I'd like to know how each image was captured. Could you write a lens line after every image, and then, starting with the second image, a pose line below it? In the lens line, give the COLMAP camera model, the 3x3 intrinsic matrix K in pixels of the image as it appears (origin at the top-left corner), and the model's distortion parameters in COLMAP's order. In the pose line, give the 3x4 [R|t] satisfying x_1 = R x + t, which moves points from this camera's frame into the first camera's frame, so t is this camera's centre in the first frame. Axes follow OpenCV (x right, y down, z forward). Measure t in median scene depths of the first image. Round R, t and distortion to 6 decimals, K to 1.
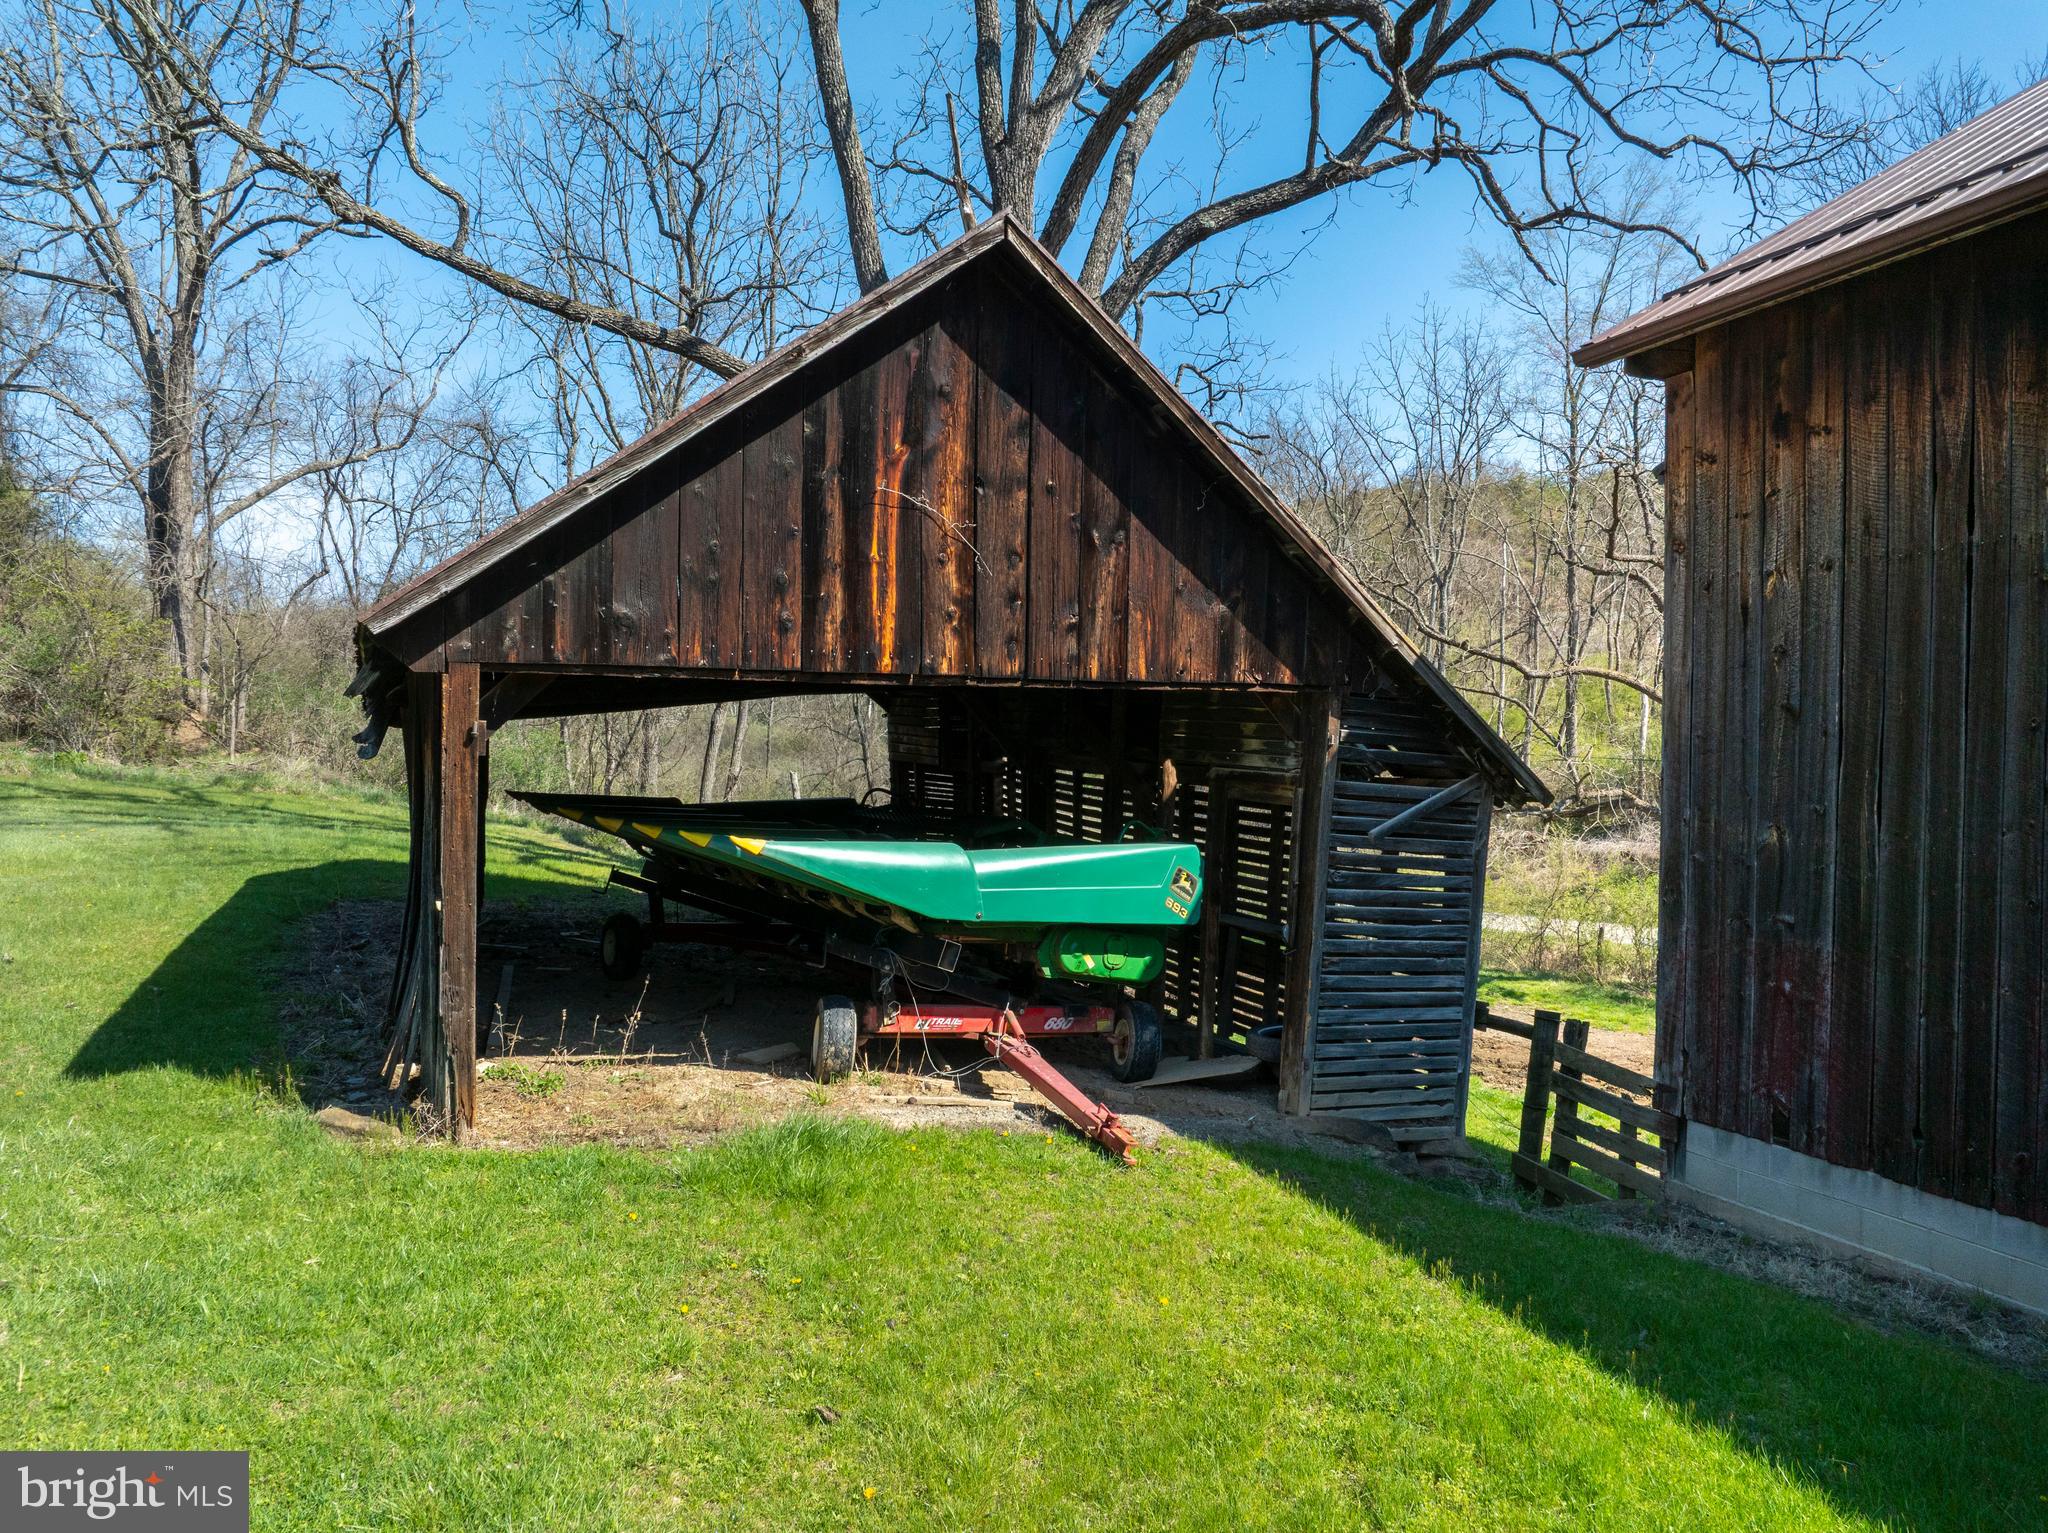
lens RADIAL K [[1440.2, 0, 1025.7], [0, 1440.2, 774.9], [0, 0, 1]] dist [-0.031580, -0.001024]
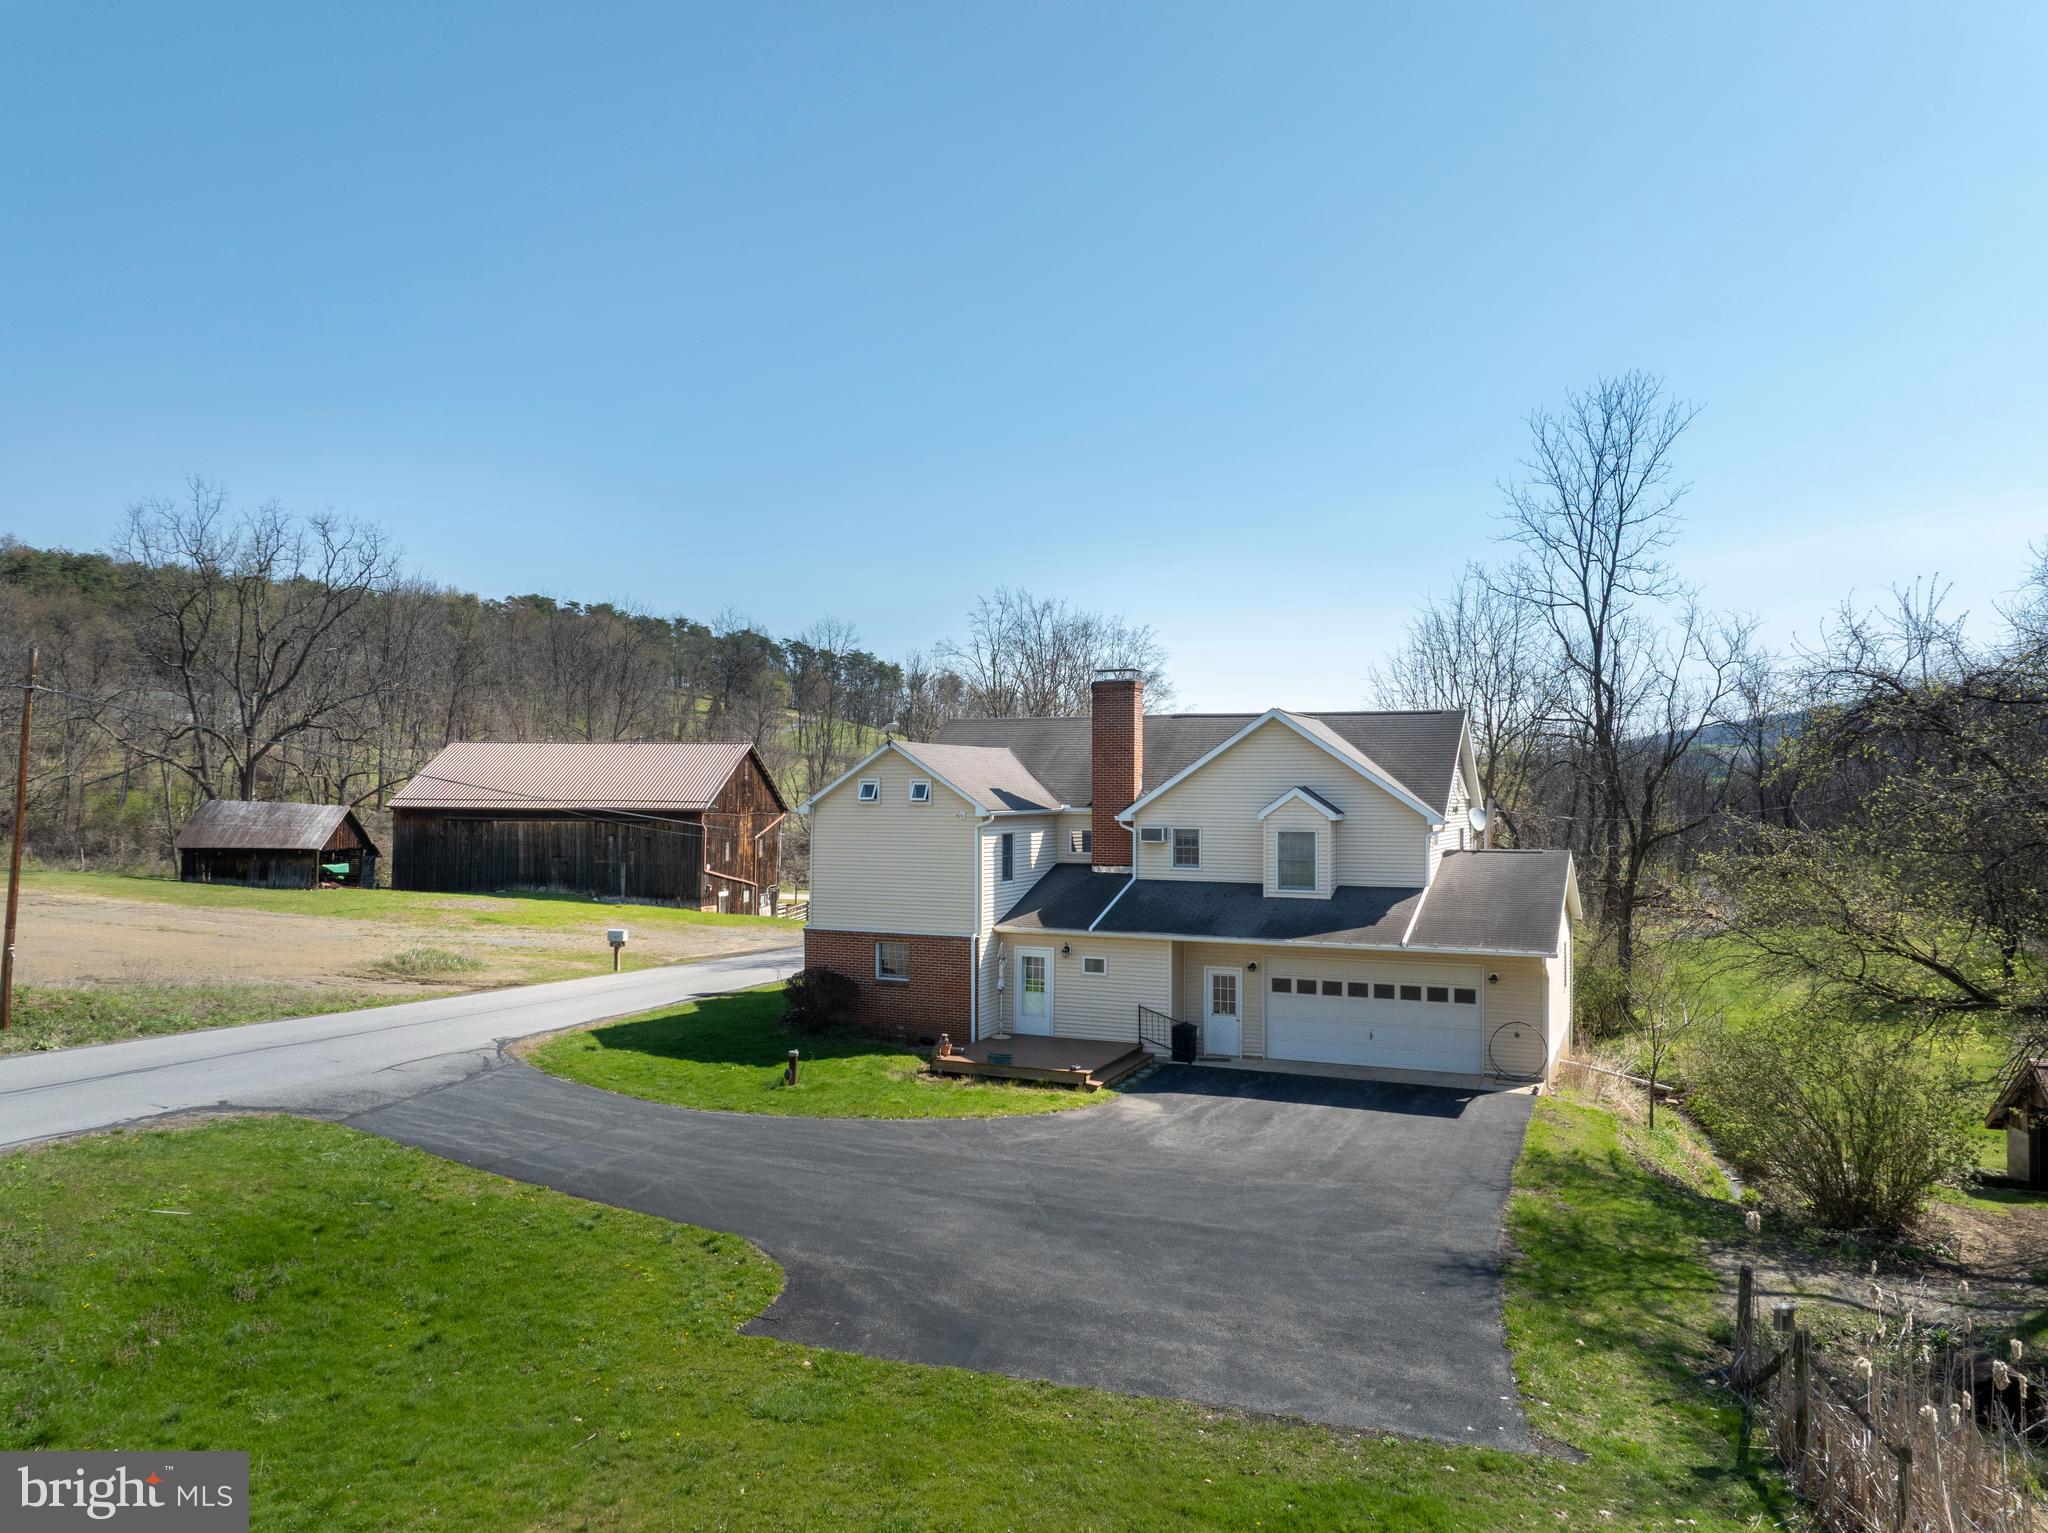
lens RADIAL K [[1440.2, 0, 1021.3], [0, 1440.2, 759.1], [0, 0, 1]] dist [-0.031580, -0.001024]
pose [[0.504139, 0.008566, 0.863580, -5.568429], [-0.002313, 0.999961, -0.008568, -0.548044], [-0.863619, 0.002322, 0.504139, -7.255843]]
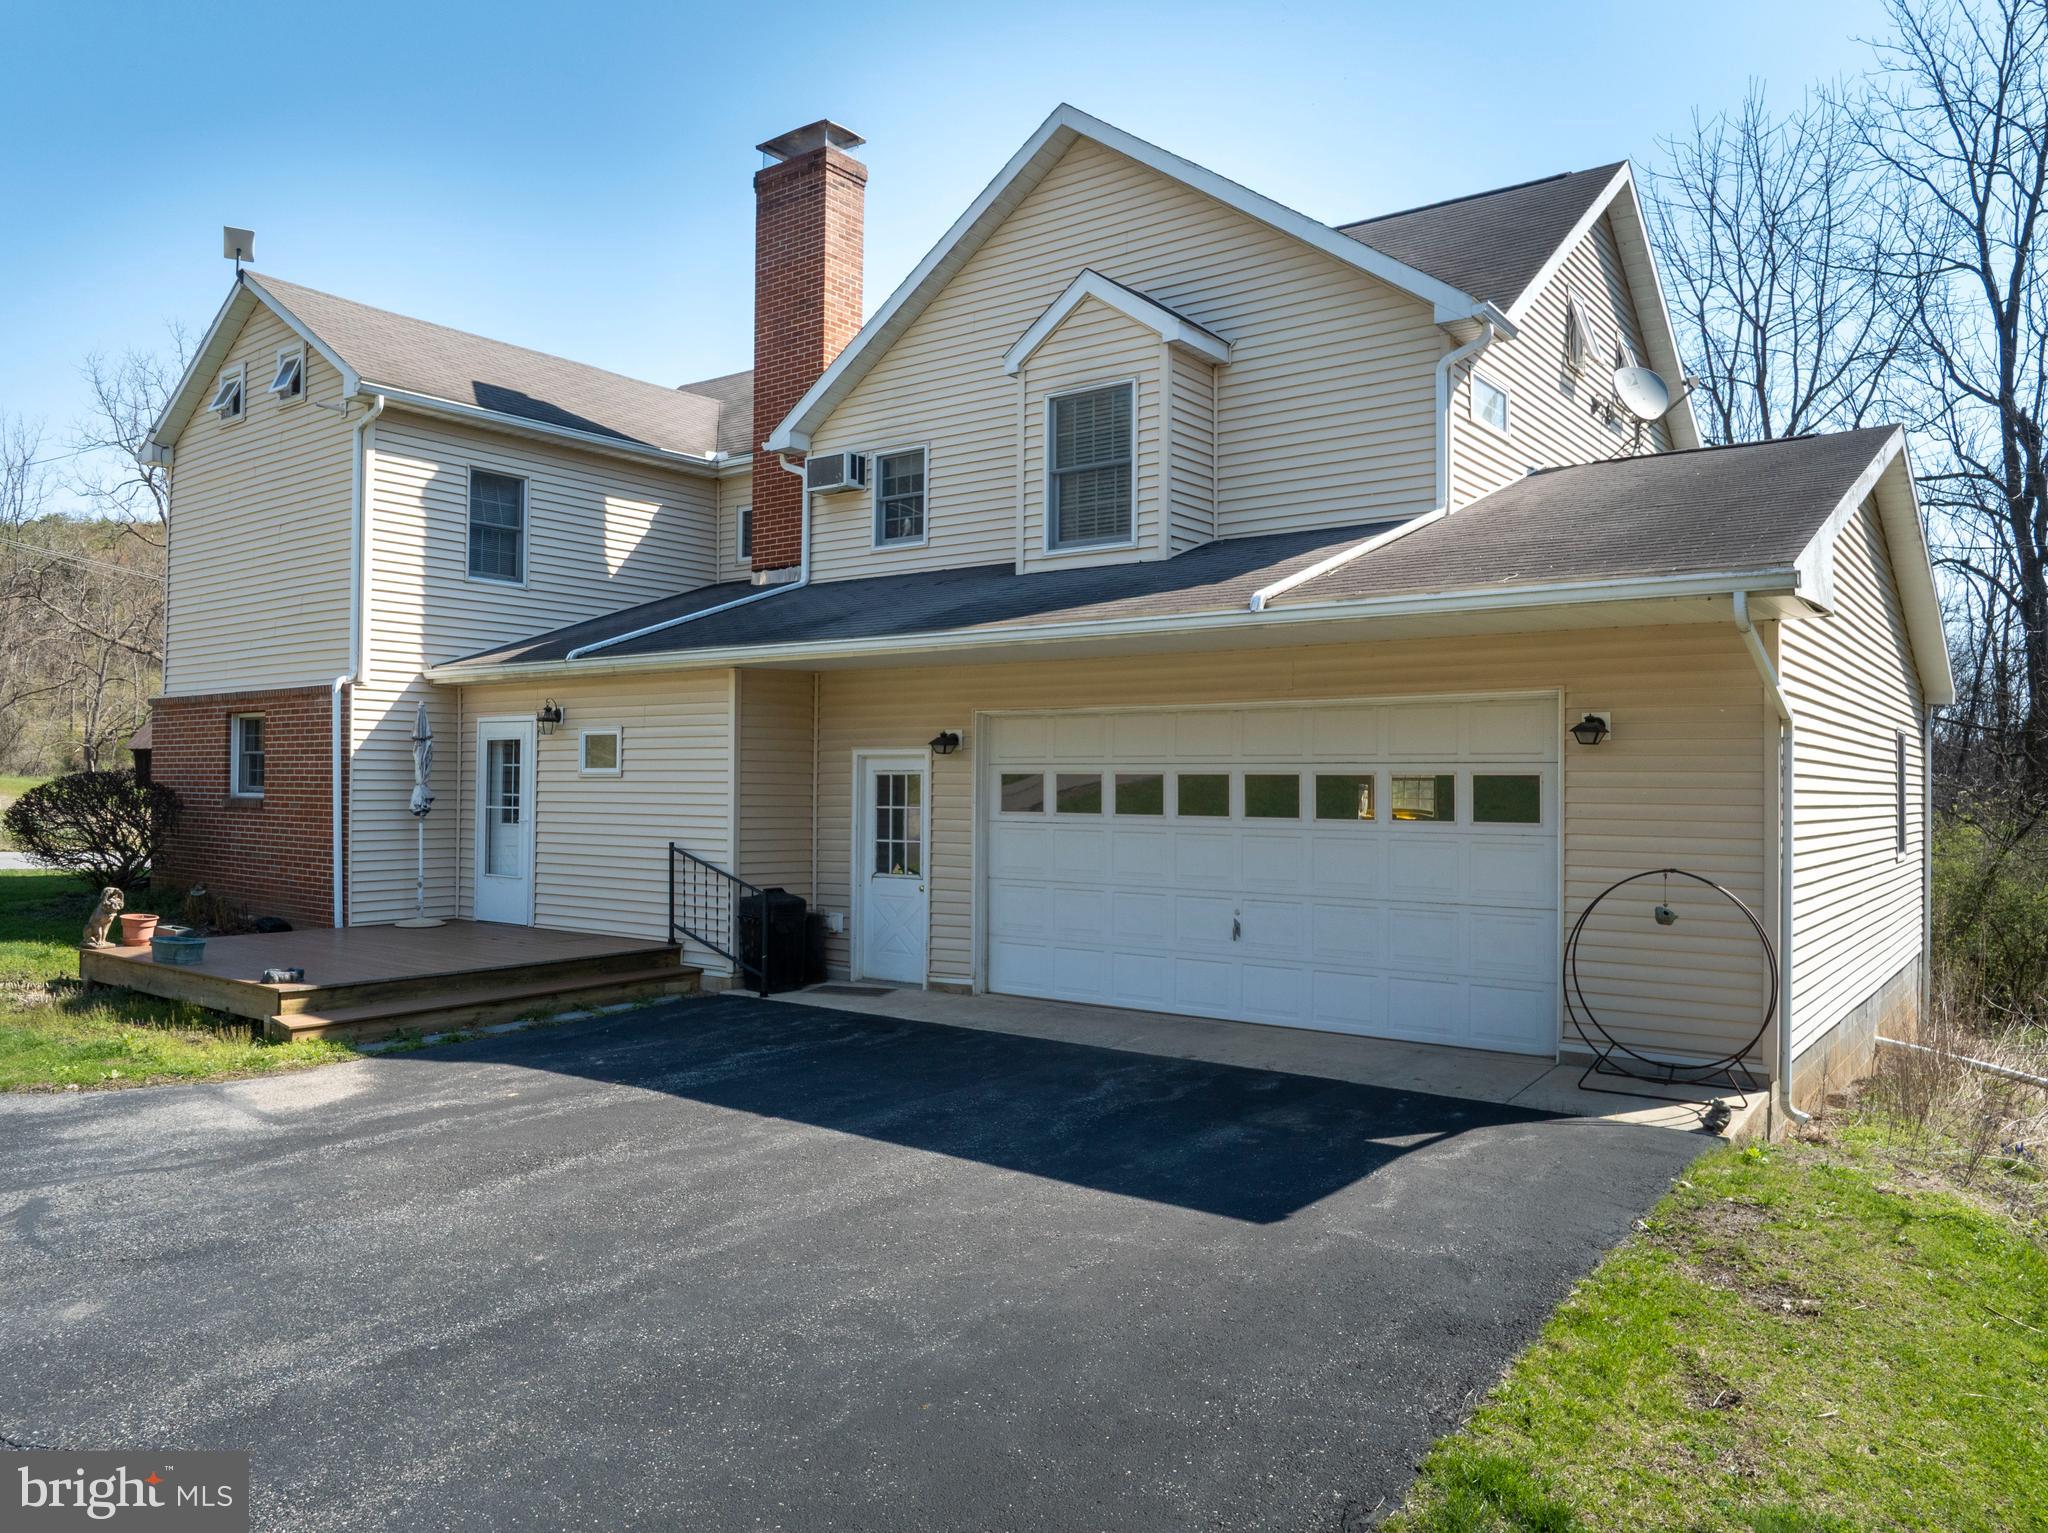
lens RADIAL K [[1440.2, 0, 1026.4], [0, 1440.2, 778.3], [0, 0, 1]] dist [-0.031580, -0.001024]
pose [[0.684664, -0.004132, 0.728847, -2.903375], [-0.002993, 0.999960, 0.008481, -0.002075], [-0.728853, -0.007988, 0.684624, -6.880603]]
